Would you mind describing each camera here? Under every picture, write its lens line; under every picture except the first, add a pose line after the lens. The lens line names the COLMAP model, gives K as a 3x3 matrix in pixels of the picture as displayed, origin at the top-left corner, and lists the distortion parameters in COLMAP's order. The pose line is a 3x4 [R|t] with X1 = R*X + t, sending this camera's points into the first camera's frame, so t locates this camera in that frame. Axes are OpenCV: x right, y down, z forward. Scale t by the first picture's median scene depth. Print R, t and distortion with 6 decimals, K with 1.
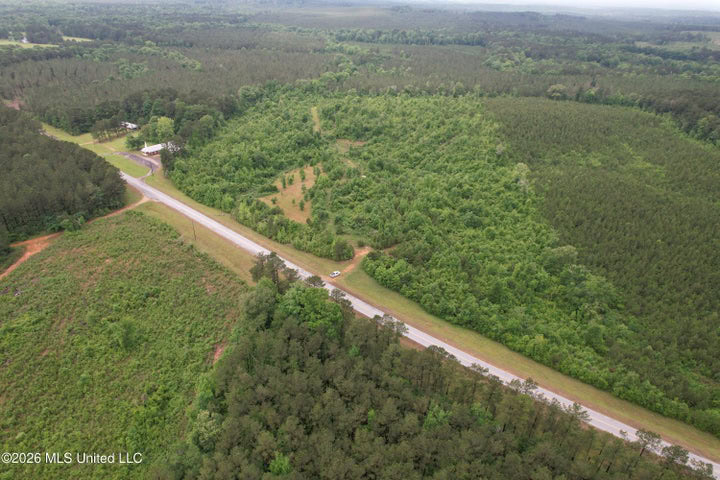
lens RADIAL K [[460.6, 0, 360.0], [0, 460.6, 240.0], [0, 0, 1]] dist [-0.078481, 0.072543]
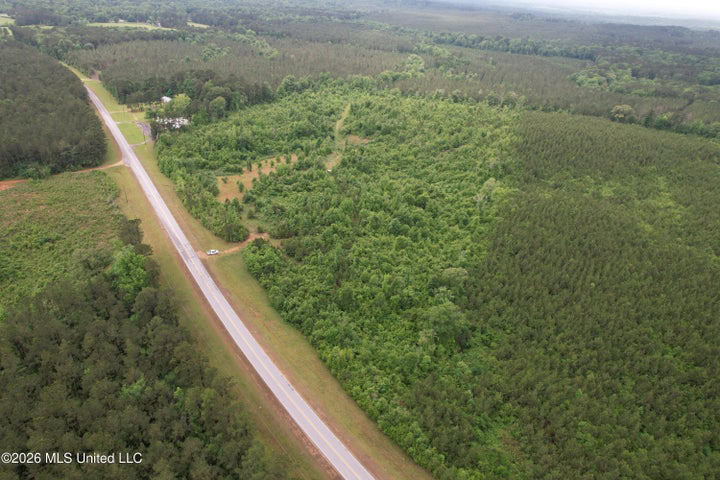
lens RADIAL K [[460.6, 0, 360.0], [0, 460.6, 240.0], [0, 0, 1]] dist [-0.078481, 0.072543]
pose [[0.959840, 0.165961, -0.226196, 0.255994], [-0.167007, 0.985847, 0.014641, -0.012238], [0.225425, 0.023723, 0.973972, 0.038421]]
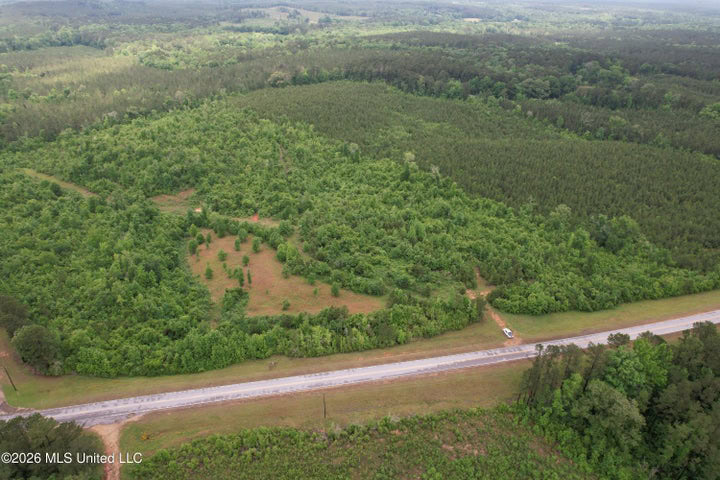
lens RADIAL K [[460.6, 0, 360.0], [0, 460.6, 240.0], [0, 0, 1]] dist [-0.078481, 0.072543]
pose [[0.618230, -0.407948, 0.671841, -0.375548], [0.387220, 0.901916, 0.191331, -0.181884], [-0.683997, 0.141863, 0.715558, 0.292200]]
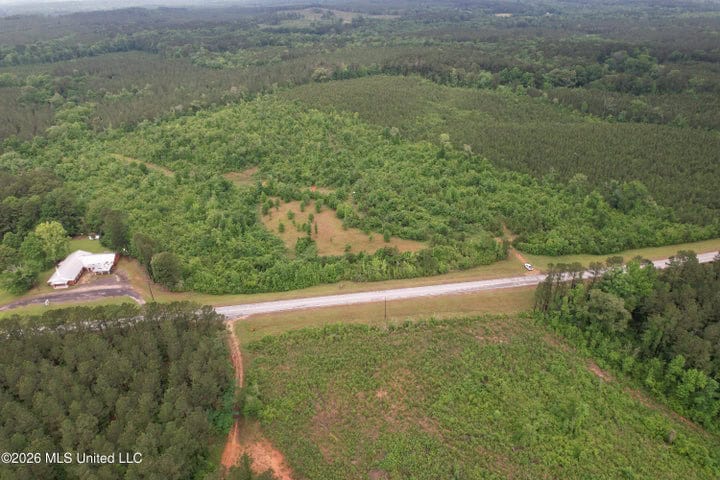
lens RADIAL K [[460.6, 0, 360.0], [0, 460.6, 240.0], [0, 0, 1]] dist [-0.078481, 0.072543]
pose [[0.660516, -0.409640, 0.629216, -0.489873], [0.400056, 0.901194, 0.166750, -0.161185], [-0.635353, 0.141581, 0.759132, 0.232548]]
